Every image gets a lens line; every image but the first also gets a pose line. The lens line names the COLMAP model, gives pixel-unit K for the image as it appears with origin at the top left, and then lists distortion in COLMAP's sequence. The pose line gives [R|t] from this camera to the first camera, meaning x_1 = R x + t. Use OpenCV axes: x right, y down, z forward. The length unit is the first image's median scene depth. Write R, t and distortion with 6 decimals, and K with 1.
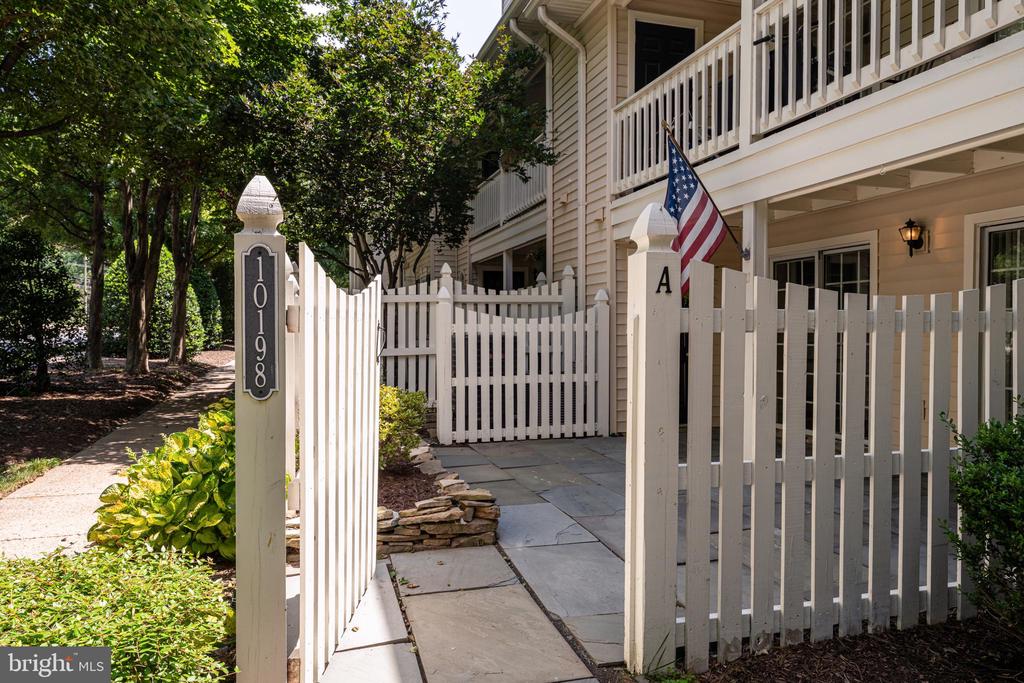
lens RADIAL K [[674.3, 0, 512.0], [0, 674.3, 341.5], [0, 0, 1]] dist [0.003356, 0.001929]
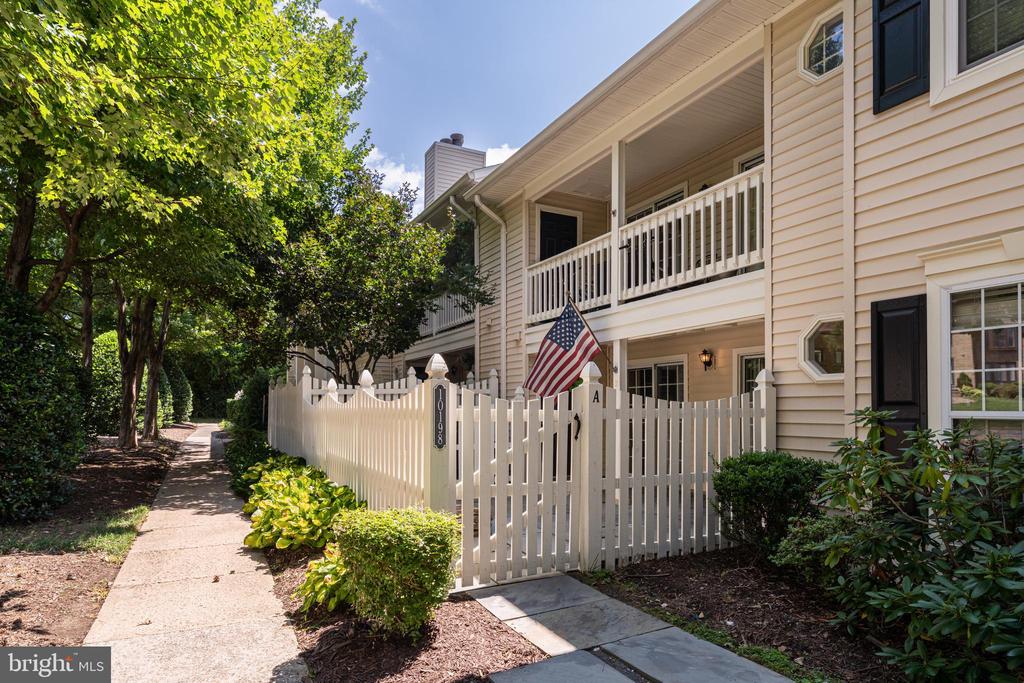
lens RADIAL K [[574.2, 0, 511.1], [0, 574.2, 407.2], [0, 0, 1]] dist [0.000896, 0.000536]
pose [[0.982122, 0.000384, 0.188243, -0.170480], [0.003420, 0.999796, -0.019884, -0.007180], [-0.188213, 0.020172, 0.981921, -0.341867]]
